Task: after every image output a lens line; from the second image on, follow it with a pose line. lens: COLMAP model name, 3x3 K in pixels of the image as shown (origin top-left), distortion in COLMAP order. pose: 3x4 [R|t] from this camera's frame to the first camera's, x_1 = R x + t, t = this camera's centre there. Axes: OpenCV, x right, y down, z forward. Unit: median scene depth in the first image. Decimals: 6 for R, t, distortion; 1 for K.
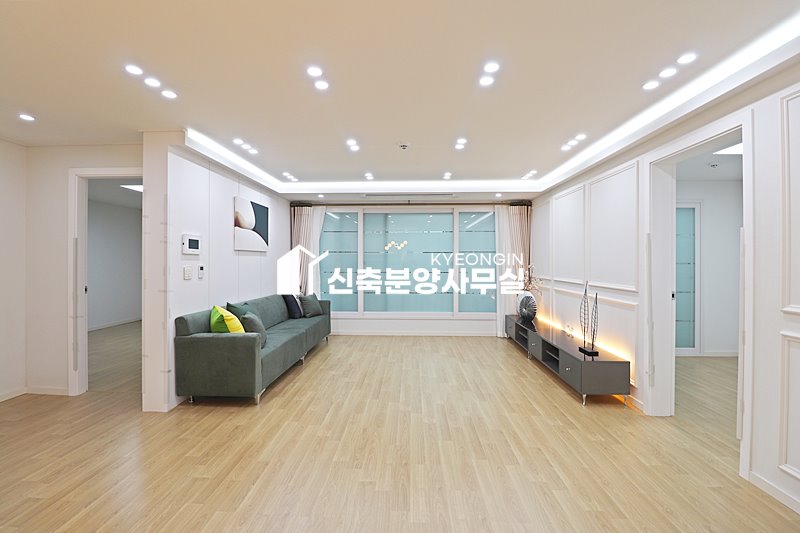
lens RADIAL K [[369.3, 0, 398.2], [0, 369.3, 260.0], [0, 0, 1]] dist [-0.005967, -0.008724]
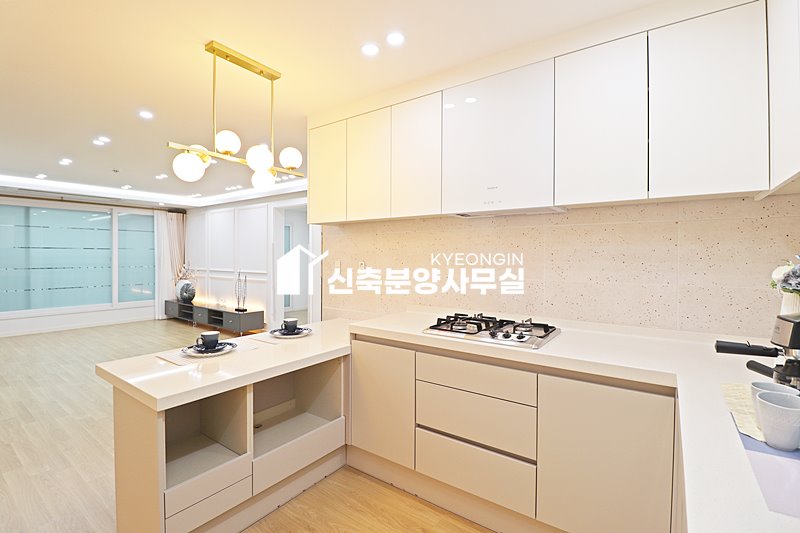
lens RADIAL K [[369.3, 0, 393.0], [0, 369.3, 259.2], [0, 0, 1]] dist [-0.005967, -0.008724]
pose [[0.565024, -0.005443, 0.825057, -0.484369], [-0.005136, 0.999936, 0.010114, -0.008854], [-0.825059, -0.009952, 0.564959, -0.535044]]
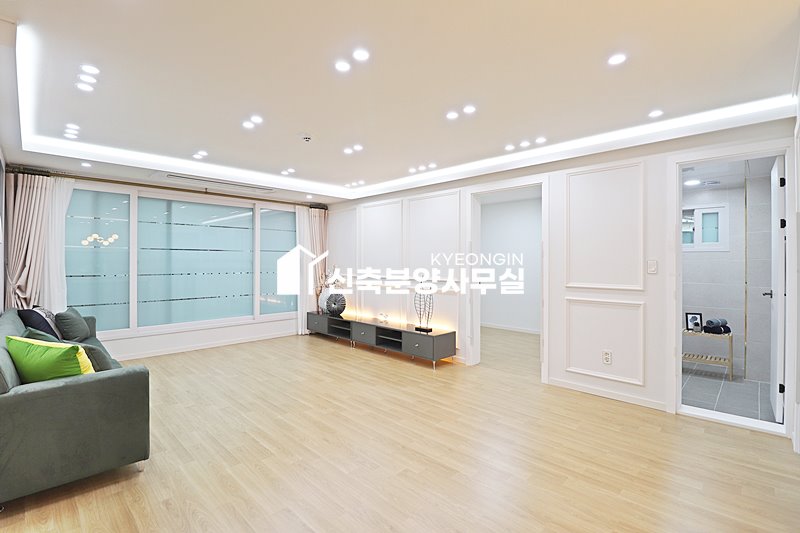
lens RADIAL K [[369.3, 0, 399.3], [0, 369.3, 259.8], [0, 0, 1]] dist [-0.005967, -0.008724]
pose [[0.678779, 0.004043, 0.734331, -0.491615], [-0.002962, 0.999992, -0.002767, 0.005276], [-0.734337, -0.000297, 0.678785, 0.174243]]
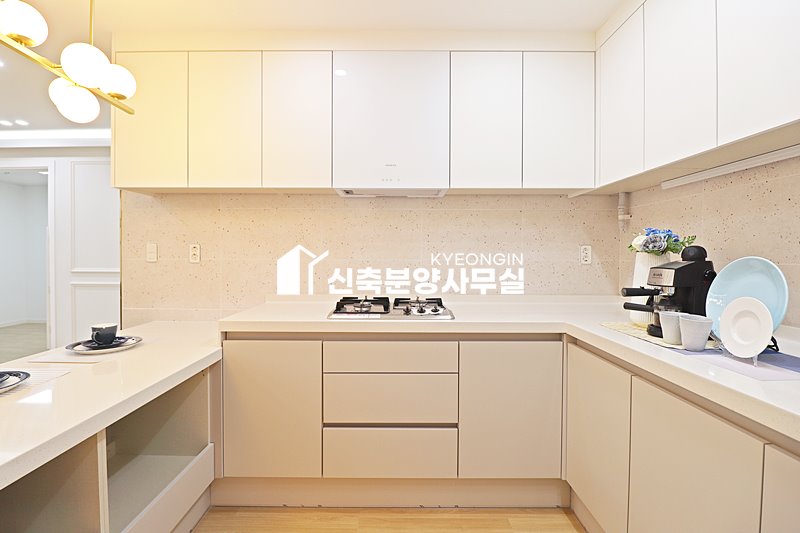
lens RADIAL K [[369.3, 0, 394.6], [0, 369.3, 260.3], [0, 0, 1]] dist [-0.005967, -0.008724]
pose [[-0.031226, -0.014194, 0.999412, -0.490440], [-0.007402, 0.999875, 0.013969, 0.020047], [-0.999485, -0.006961, -0.031327, -0.346725]]
